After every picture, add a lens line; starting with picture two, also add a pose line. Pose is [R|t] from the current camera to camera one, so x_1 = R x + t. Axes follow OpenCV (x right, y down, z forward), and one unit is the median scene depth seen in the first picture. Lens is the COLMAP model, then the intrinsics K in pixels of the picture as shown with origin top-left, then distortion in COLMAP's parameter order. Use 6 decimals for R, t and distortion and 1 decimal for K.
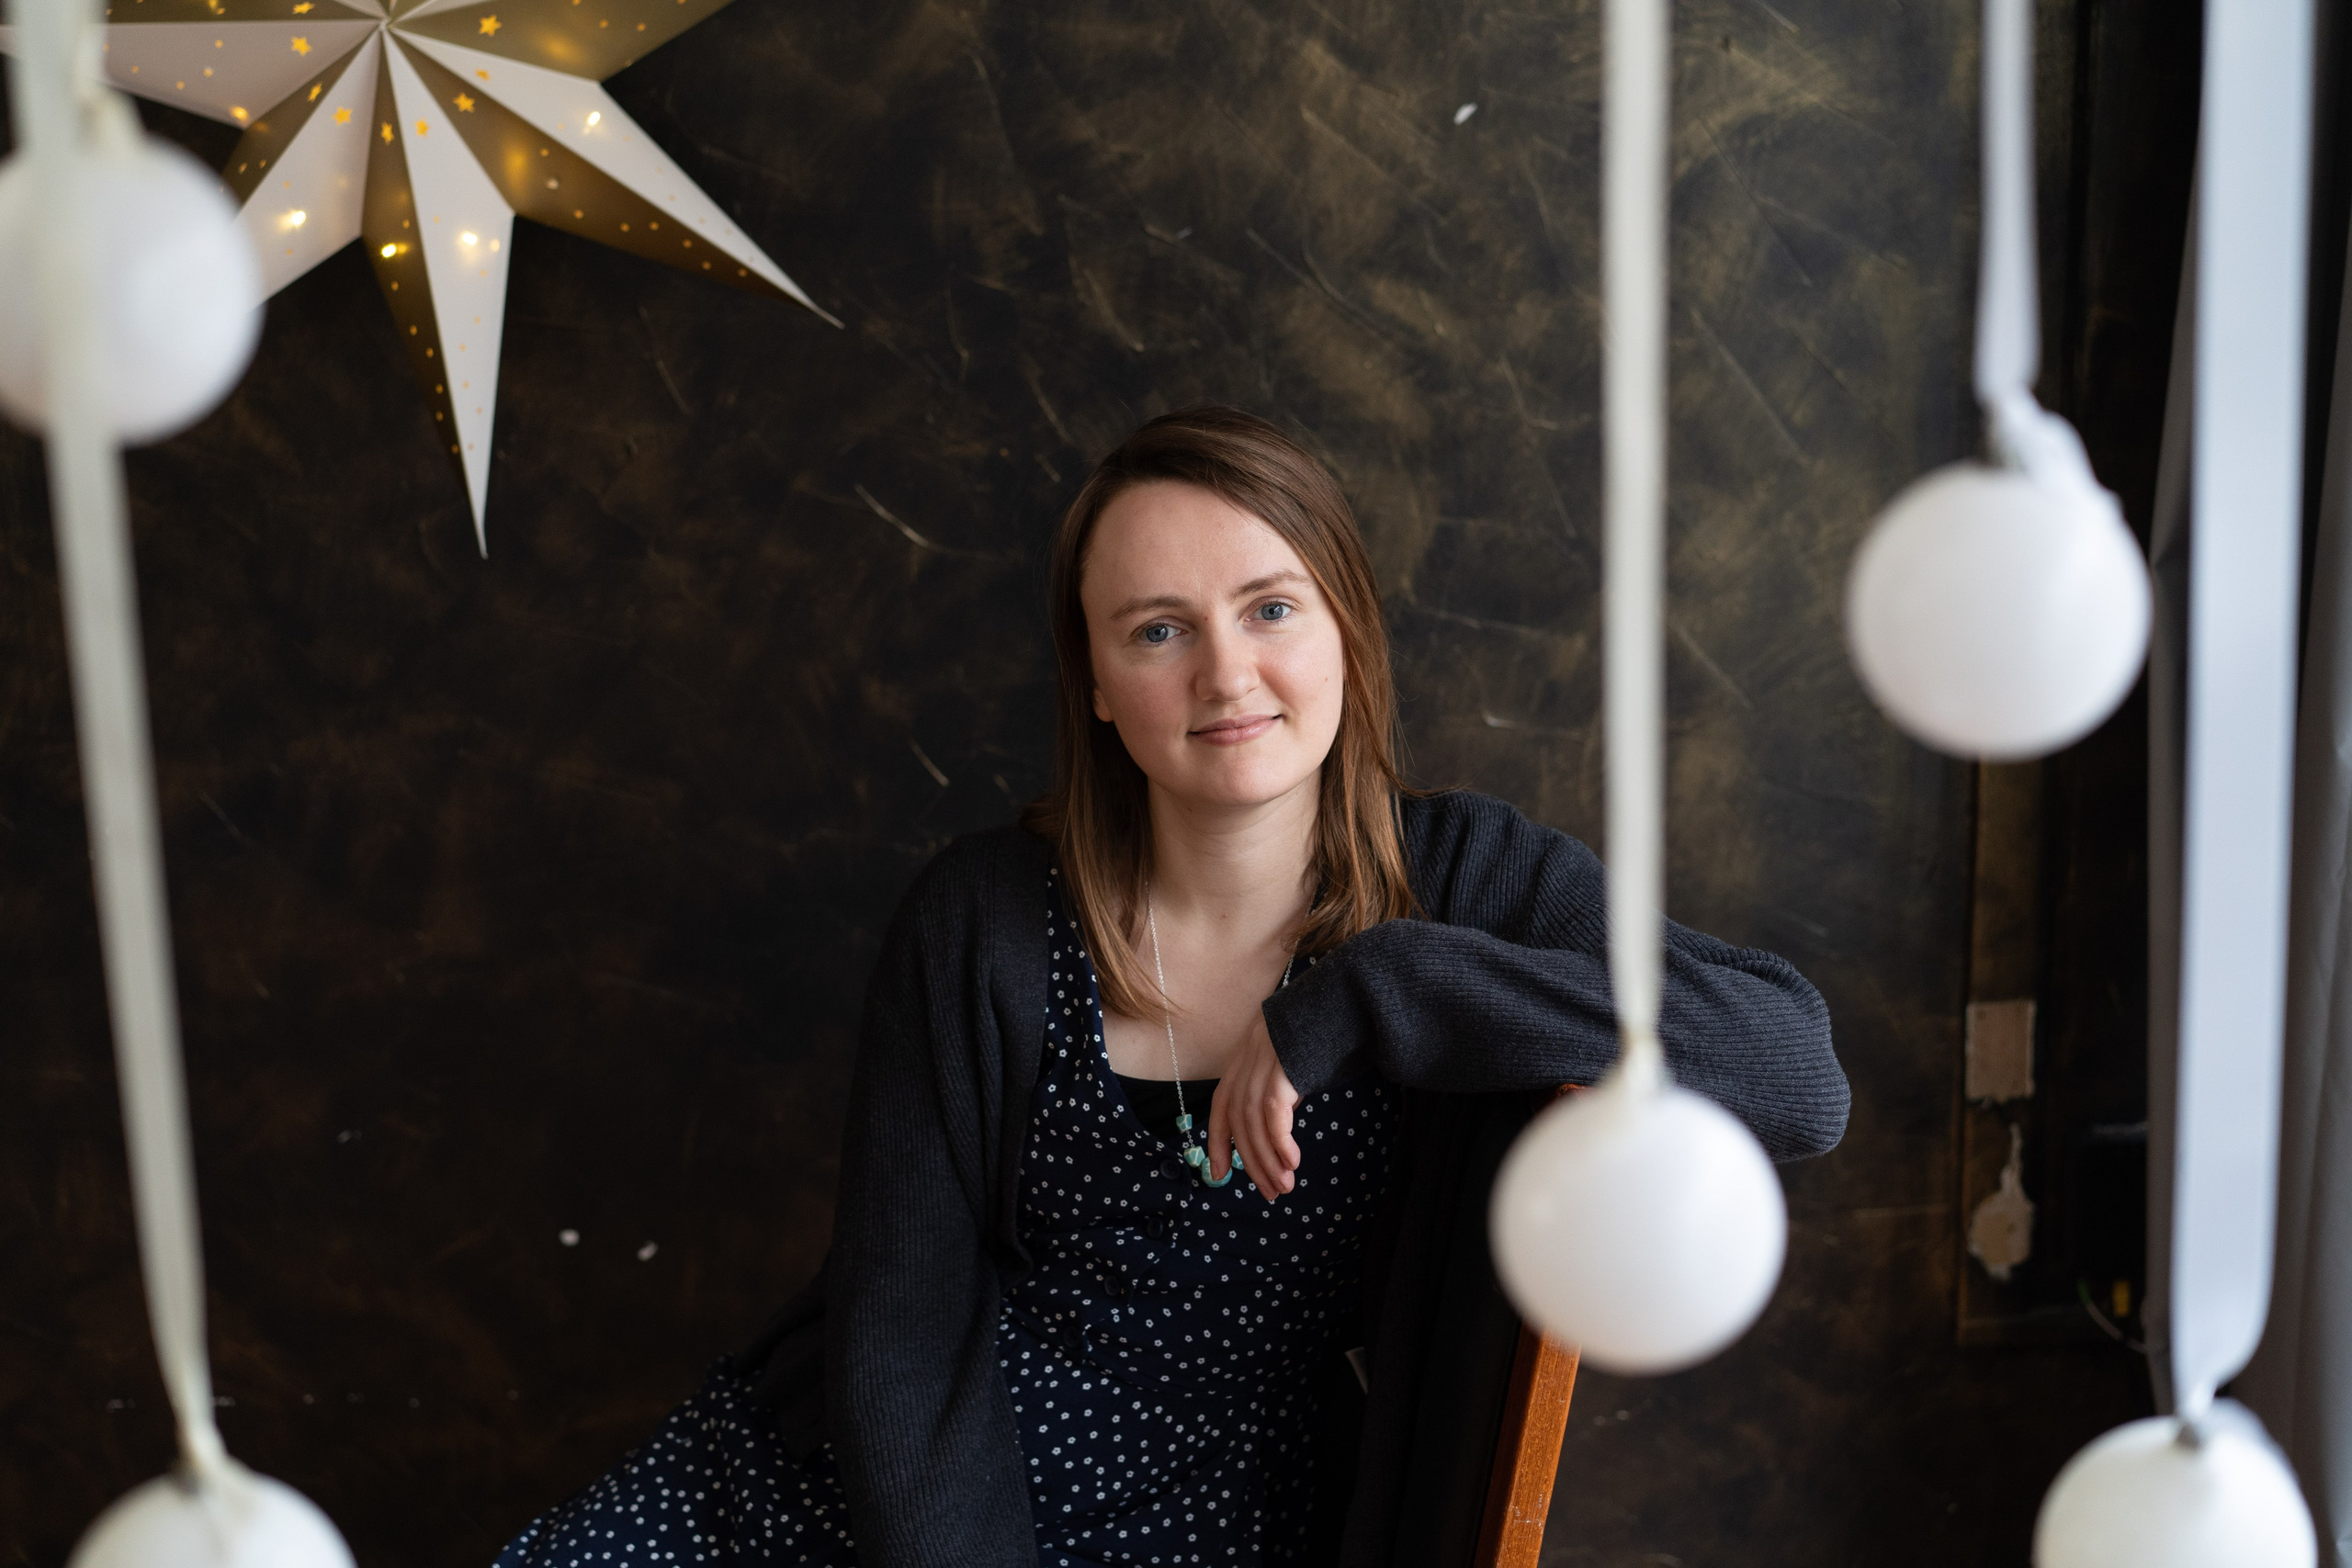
lens RADIAL K [[3841.9, 0, 1172.9], [0, 3841.9, 784.8], [0, 0, 1]] dist [-0.006064, -0.005023]
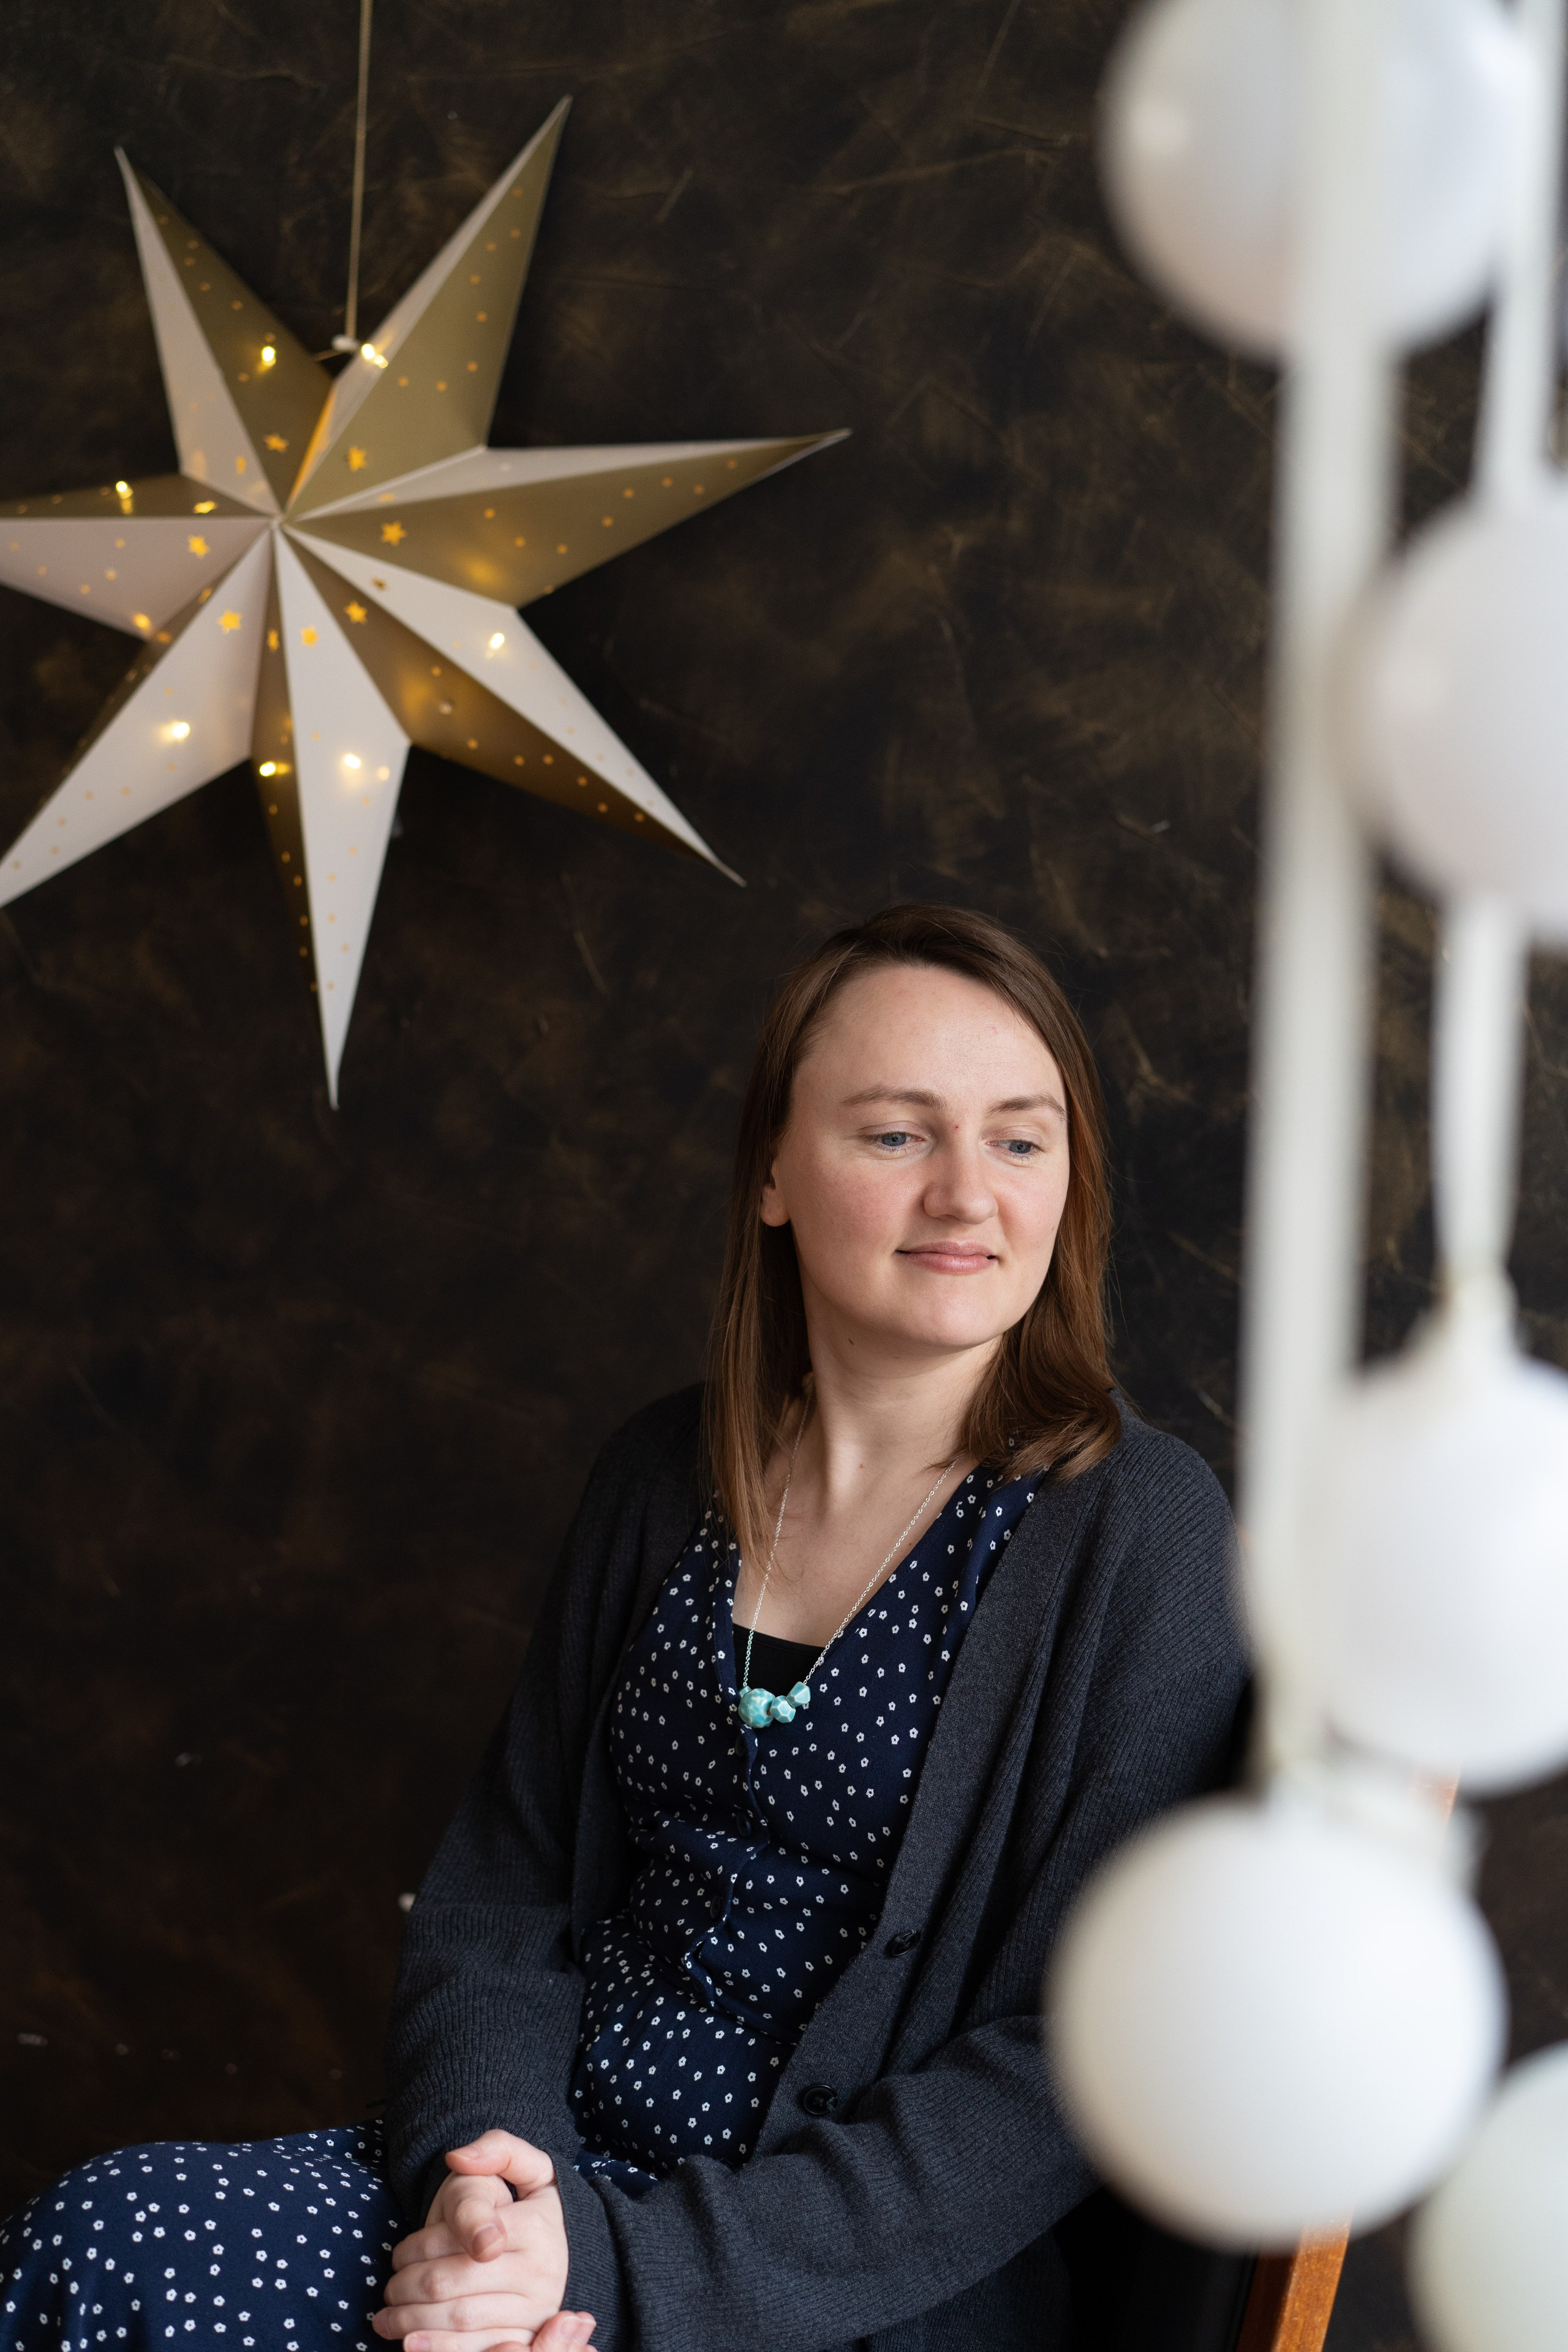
lens RADIAL K [[3835.6, 0, 775.3], [0, 3835.6, 1242.0], [0, 0, 1]] dist [0.011205, -0.066293]
pose [[0.971267, 0.080594, -0.223930, 0.122891], [-0.107183, 0.988221, -0.109228, 0.057620], [0.212490, 0.130091, 0.968465, 0.136089]]
